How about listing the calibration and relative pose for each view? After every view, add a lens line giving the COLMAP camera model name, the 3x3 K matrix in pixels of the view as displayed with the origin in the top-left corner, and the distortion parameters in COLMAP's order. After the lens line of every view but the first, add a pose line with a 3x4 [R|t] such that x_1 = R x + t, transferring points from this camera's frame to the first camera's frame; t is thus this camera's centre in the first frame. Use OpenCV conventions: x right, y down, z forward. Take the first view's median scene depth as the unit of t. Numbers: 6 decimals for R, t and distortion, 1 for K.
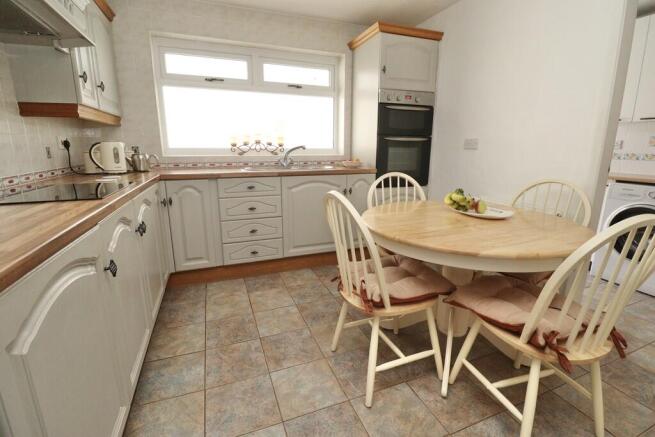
lens RADIAL K [[311.2, 0, 328.6], [0, 311.2, 218.7], [0, 0, 1]] dist [0.012435, -0.005046]
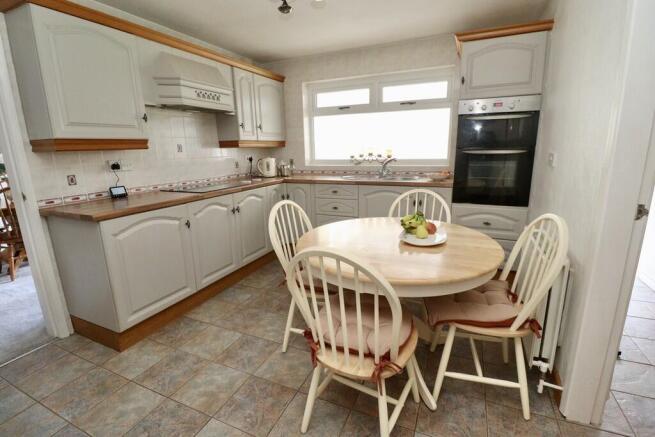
lens RADIAL K [[311.2, 0, 326.4], [0, 311.2, 218.1], [0, 0, 1]] dist [0.012435, -0.005046]
pose [[0.693233, 0.143755, -0.706231, 0.580673], [-0.140337, 0.988074, 0.063370, -0.058990], [0.706918, 0.055180, 0.705140, 0.048637]]
